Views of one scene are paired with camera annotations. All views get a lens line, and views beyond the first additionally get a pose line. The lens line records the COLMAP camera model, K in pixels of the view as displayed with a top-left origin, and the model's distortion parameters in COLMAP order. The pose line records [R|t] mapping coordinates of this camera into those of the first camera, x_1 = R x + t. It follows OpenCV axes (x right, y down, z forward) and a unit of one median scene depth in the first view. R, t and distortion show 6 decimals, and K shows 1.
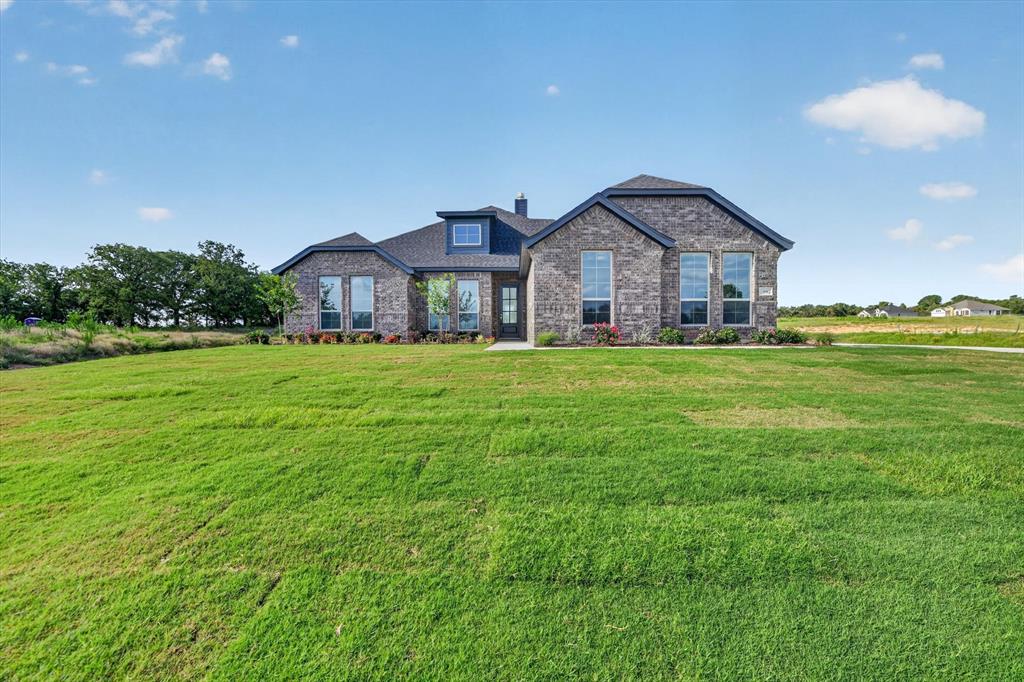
lens RADIAL K [[409.8, 0, 516.1], [0, 409.8, 336.7], [0, 0, 1]] dist [-0.009271, -0.000298]
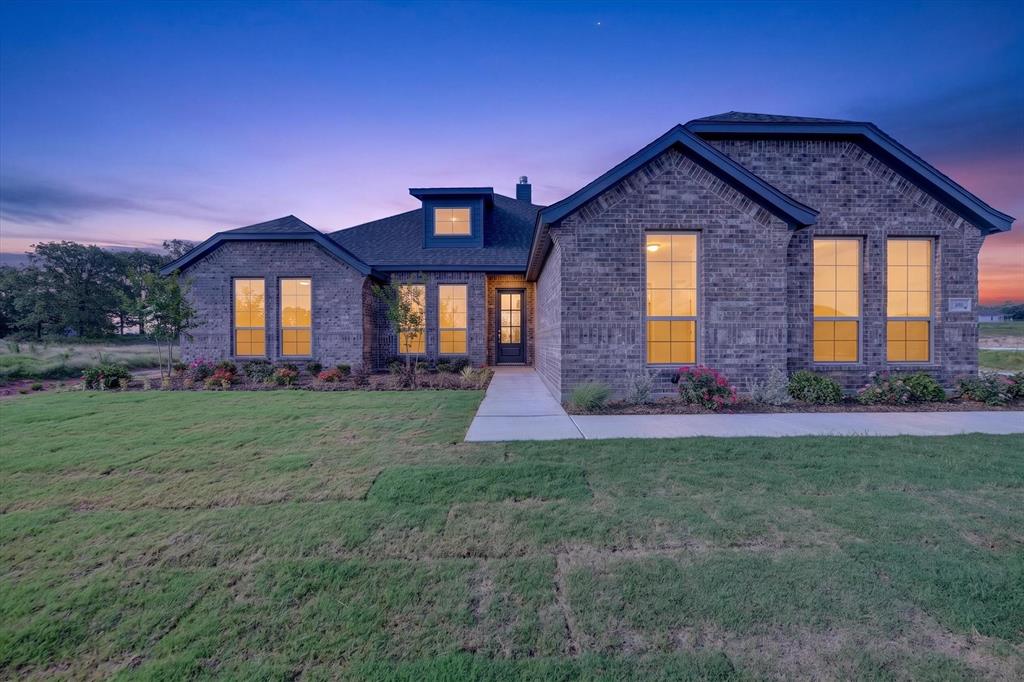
lens RADIAL K [[409.8, 0, 516.1], [0, 409.8, 336.7], [0, 0, 1]] dist [-0.009271, -0.000298]
pose [[0.999957, 0.000831, 0.009252, -0.015725], [-0.000746, 0.999957, -0.009191, -0.044172], [-0.009259, 0.009183, 0.999915, 0.320887]]
